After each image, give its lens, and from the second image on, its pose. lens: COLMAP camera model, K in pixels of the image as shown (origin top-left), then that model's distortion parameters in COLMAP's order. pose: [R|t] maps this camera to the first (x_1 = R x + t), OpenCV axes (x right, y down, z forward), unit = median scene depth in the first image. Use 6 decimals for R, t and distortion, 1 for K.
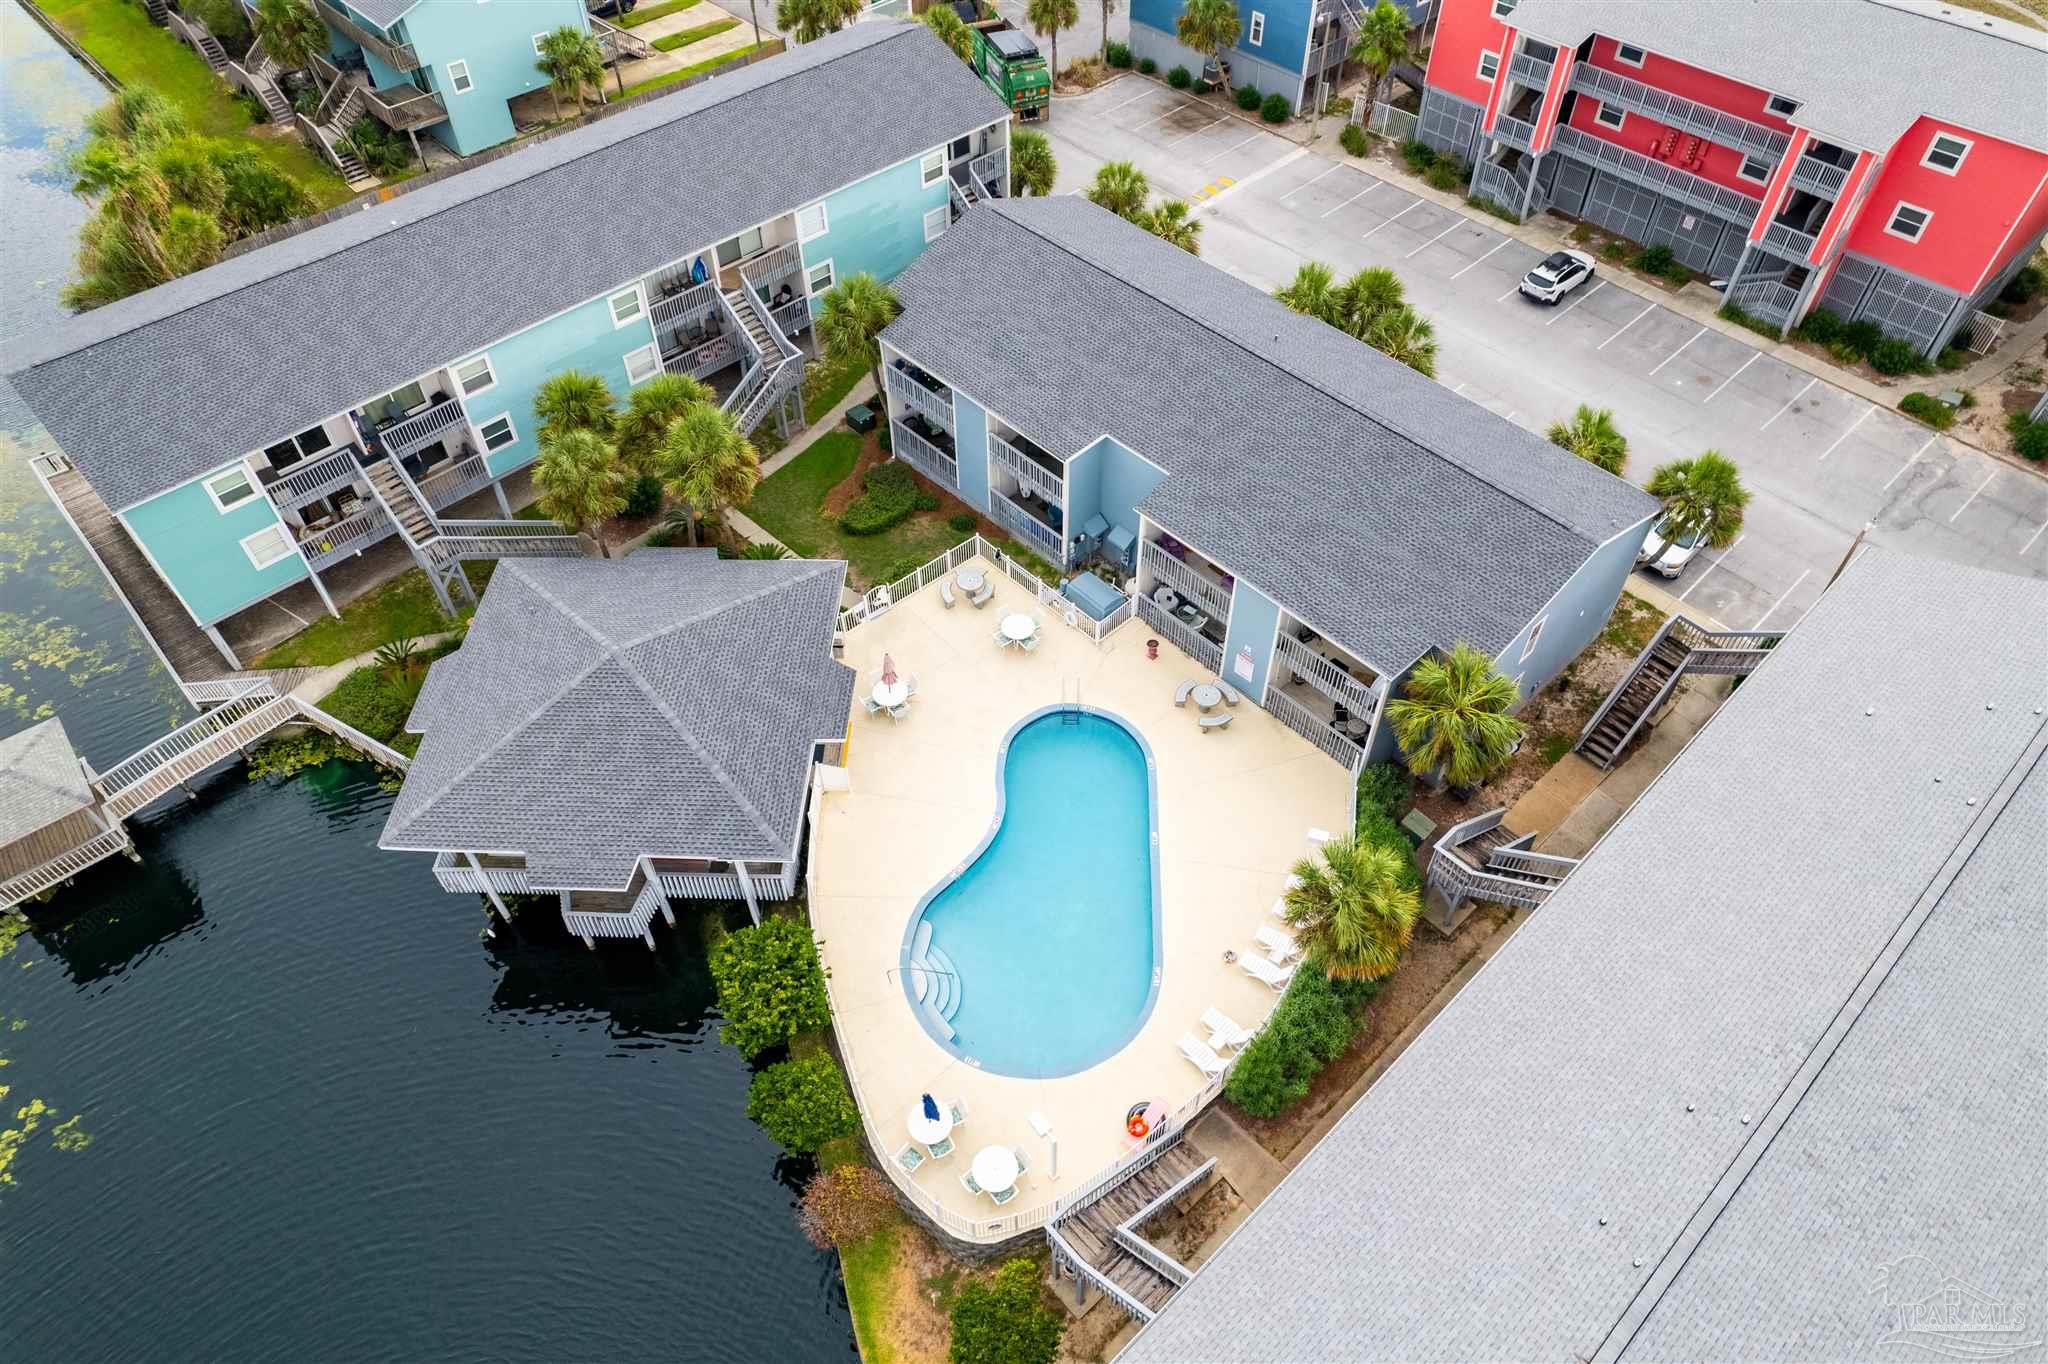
lens RADIAL K [[1315.4, 0, 1033.5], [0, 1315.4, 684.0], [0, 0, 1]] dist [-0.072244, 0.070435]
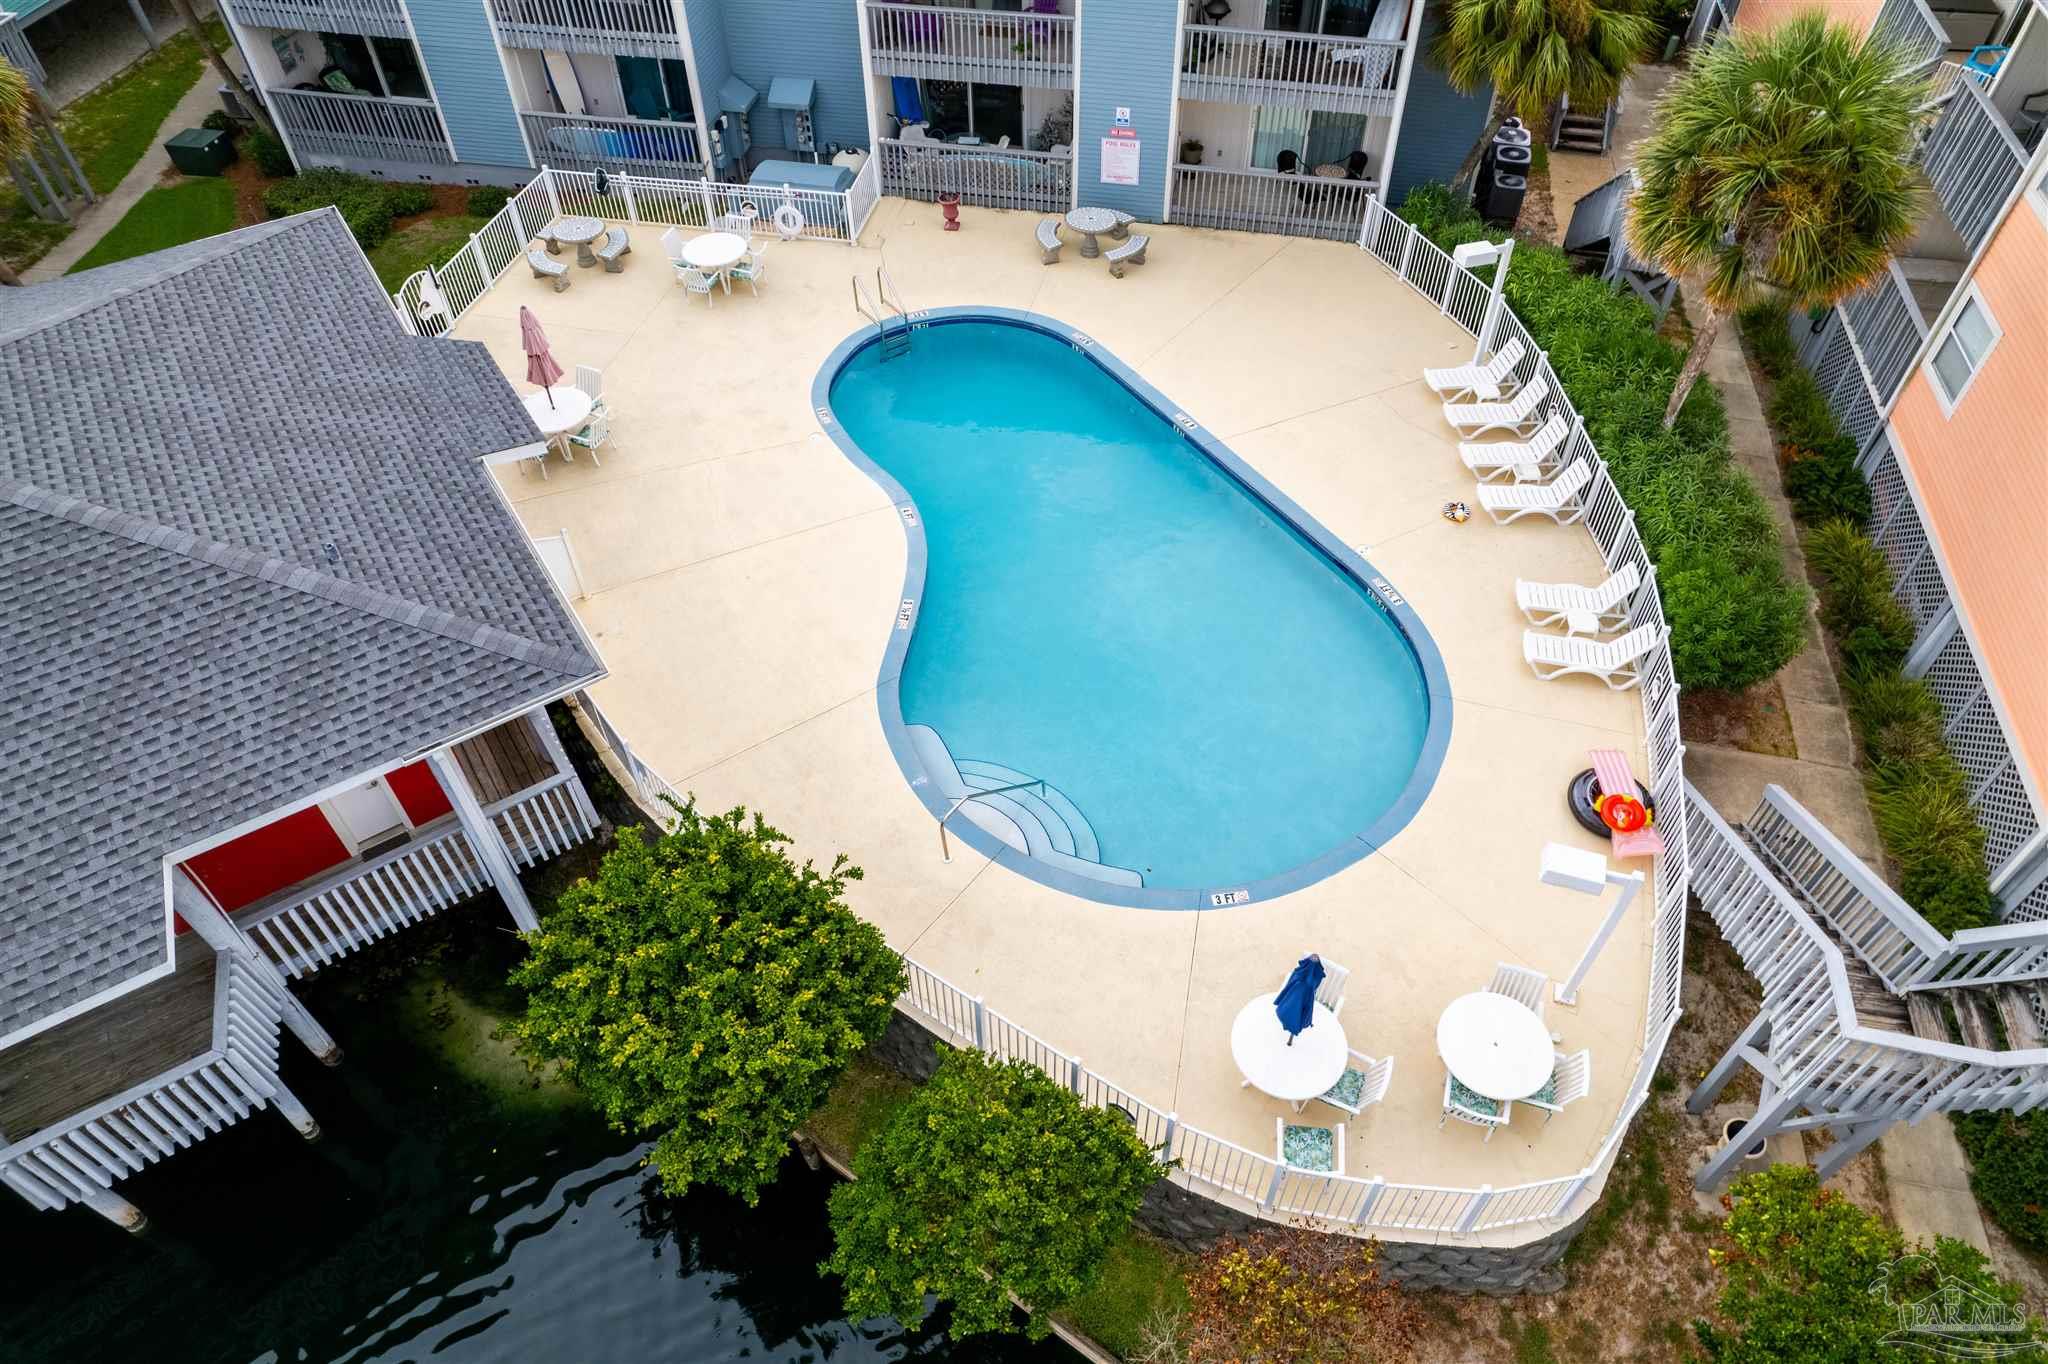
lens RADIAL K [[1315.4, 0, 1033.5], [0, 1315.4, 684.0], [0, 0, 1]] dist [-0.072244, 0.070435]
pose [[0.818125, -0.426390, 0.385827, -0.173919], [0.434085, 0.897994, 0.071949, 0.124578], [-0.377149, 0.108618, 0.919761, 0.462373]]
